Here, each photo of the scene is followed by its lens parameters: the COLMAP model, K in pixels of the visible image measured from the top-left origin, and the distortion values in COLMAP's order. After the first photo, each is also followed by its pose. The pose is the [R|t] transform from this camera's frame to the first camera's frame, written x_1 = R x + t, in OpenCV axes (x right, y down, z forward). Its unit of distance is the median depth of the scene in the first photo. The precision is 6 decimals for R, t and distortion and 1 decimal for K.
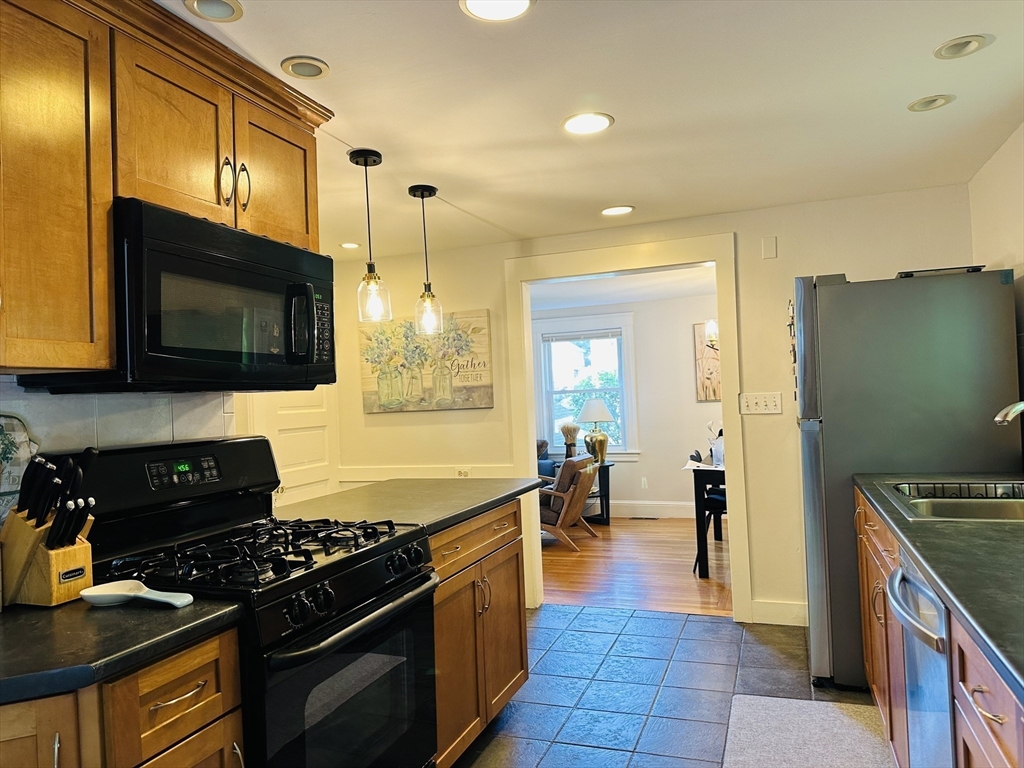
lens RADIAL K [[715.3, 0, 508.8], [0, 715.3, 387.8], [0, 0, 1]] dist [0.104835, -0.137165]
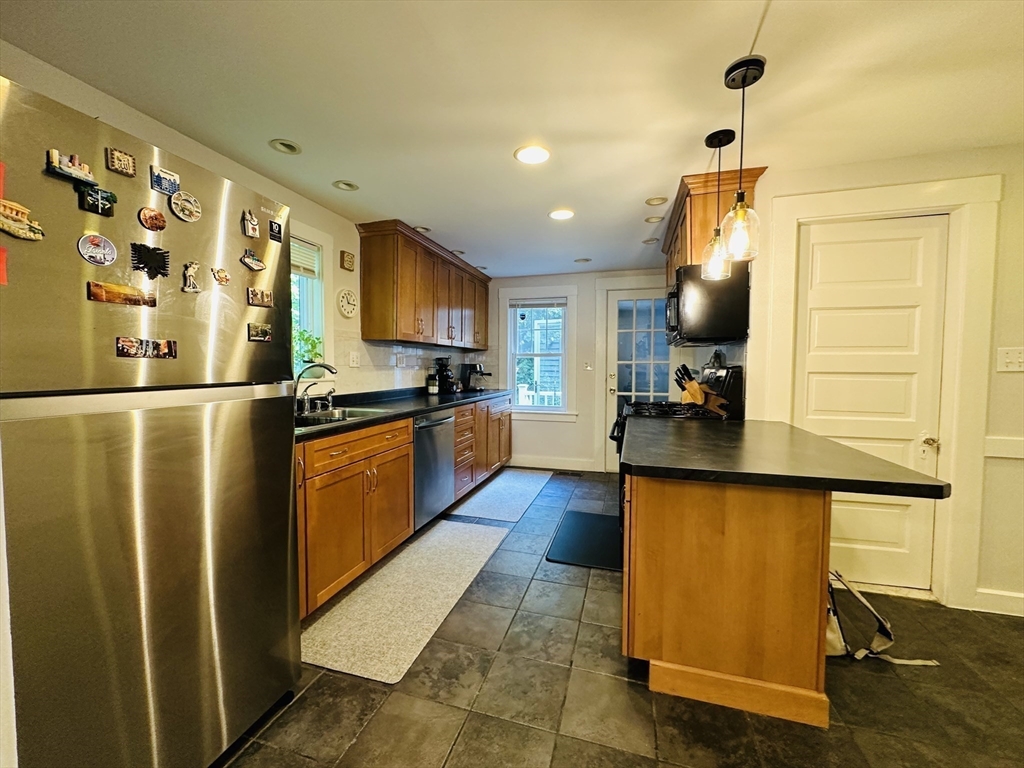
lens RADIAL K [[410.2, 0, 509.7], [0, 410.2, 381.6], [0, 0, 1]] dist [-0.002712, -0.000227]
pose [[-0.996835, 0.042159, -0.067402, 0.218018], [0.040429, 0.998822, 0.026824, 0.048400], [0.068454, 0.024014, -0.997365, 1.741436]]
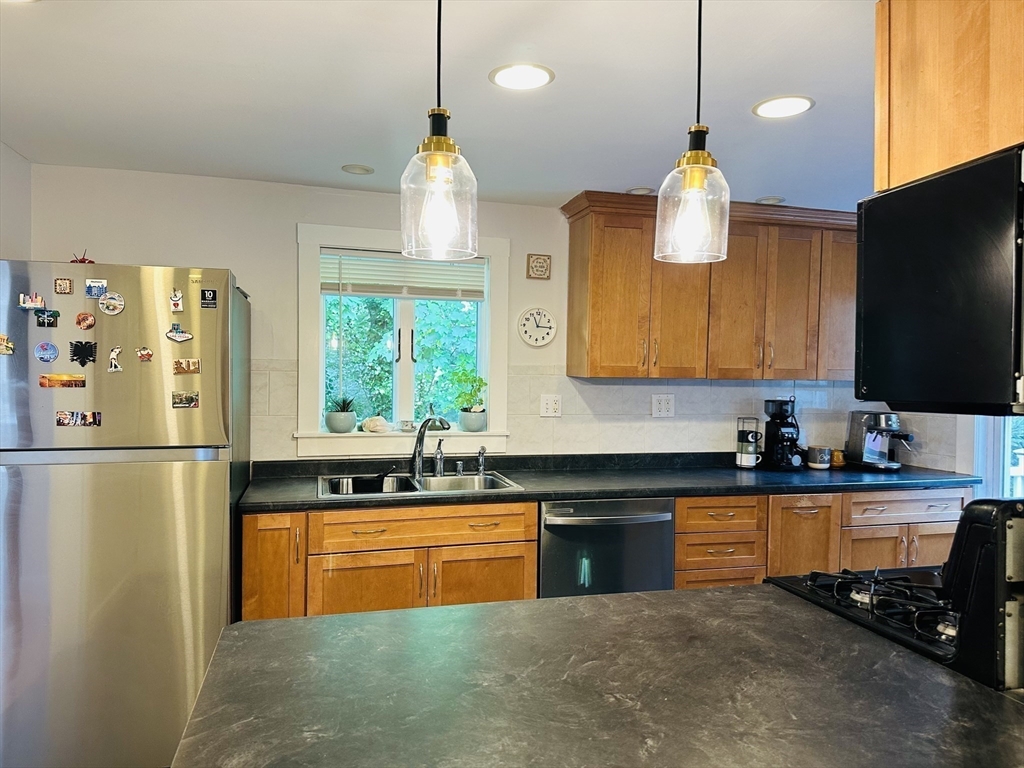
lens RADIAL K [[690.6, 0, 492.9], [0, 690.6, 397.3], [0, 0, 1]] dist [0.097414, -0.150300]
pose [[-0.576963, 0.008322, 0.816728, -0.466445], [-0.000673, 0.999943, -0.010665, -0.002950], [-0.816770, -0.006703, -0.576925, 1.423776]]
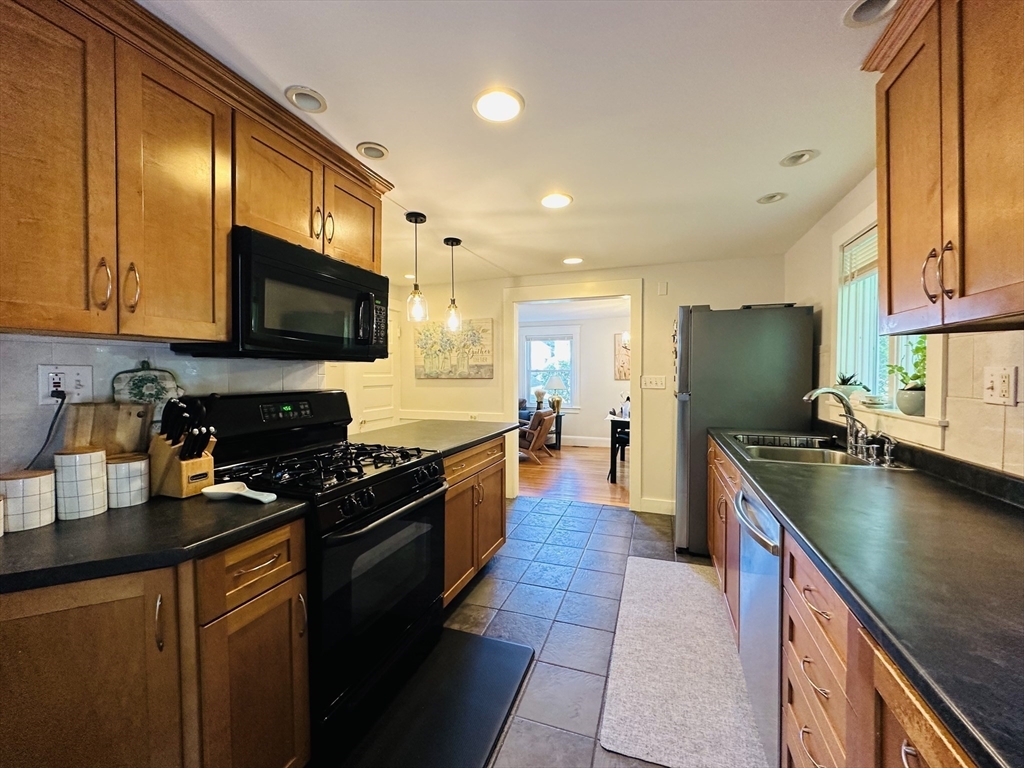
lens RADIAL K [[410.2, 0, 509.7], [0, 410.2, 381.6], [0, 0, 1]] dist [-0.002712, -0.000227]
pose [[0.999125, 0.041072, 0.007901, 0.016013], [-0.041319, 0.998561, 0.034181, 0.002307], [-0.006486, -0.034478, 0.999384, 0.091821]]
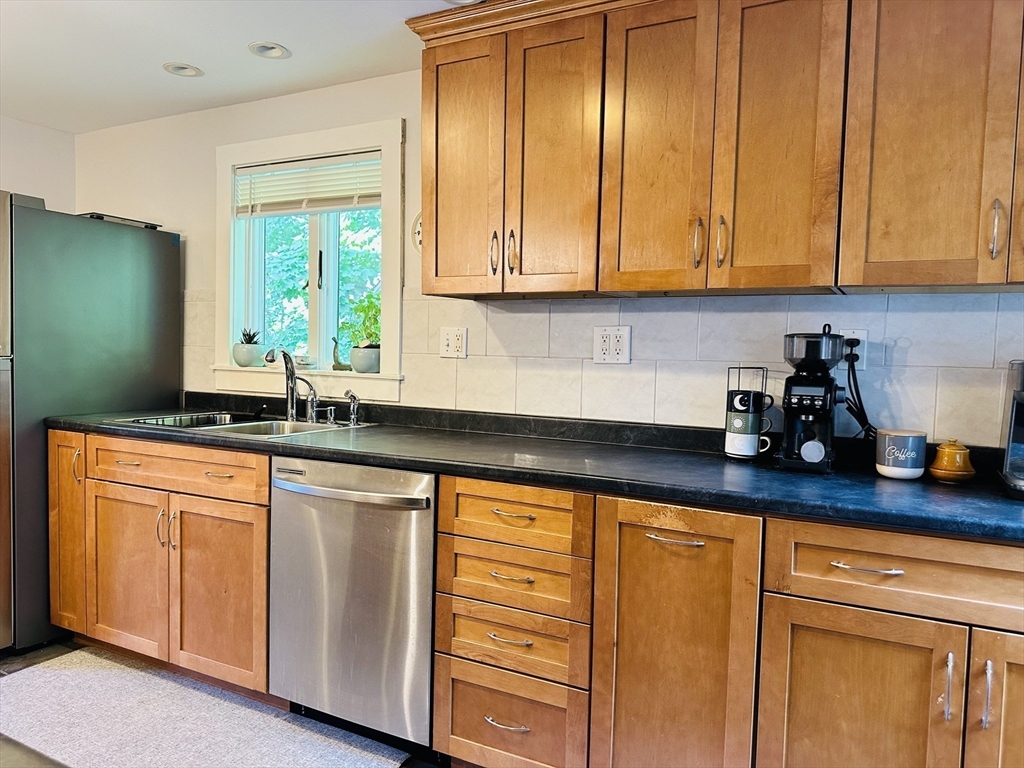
lens RADIAL K [[715.3, 0, 508.8], [0, 715.3, 387.8], [0, 0, 1]] dist [0.104835, -0.137165]
pose [[0.125842, -0.002282, 0.992048, -0.426098], [-0.046888, 0.998866, 0.008246, 0.051585], [-0.990942, -0.047553, 0.125592, 0.341728]]
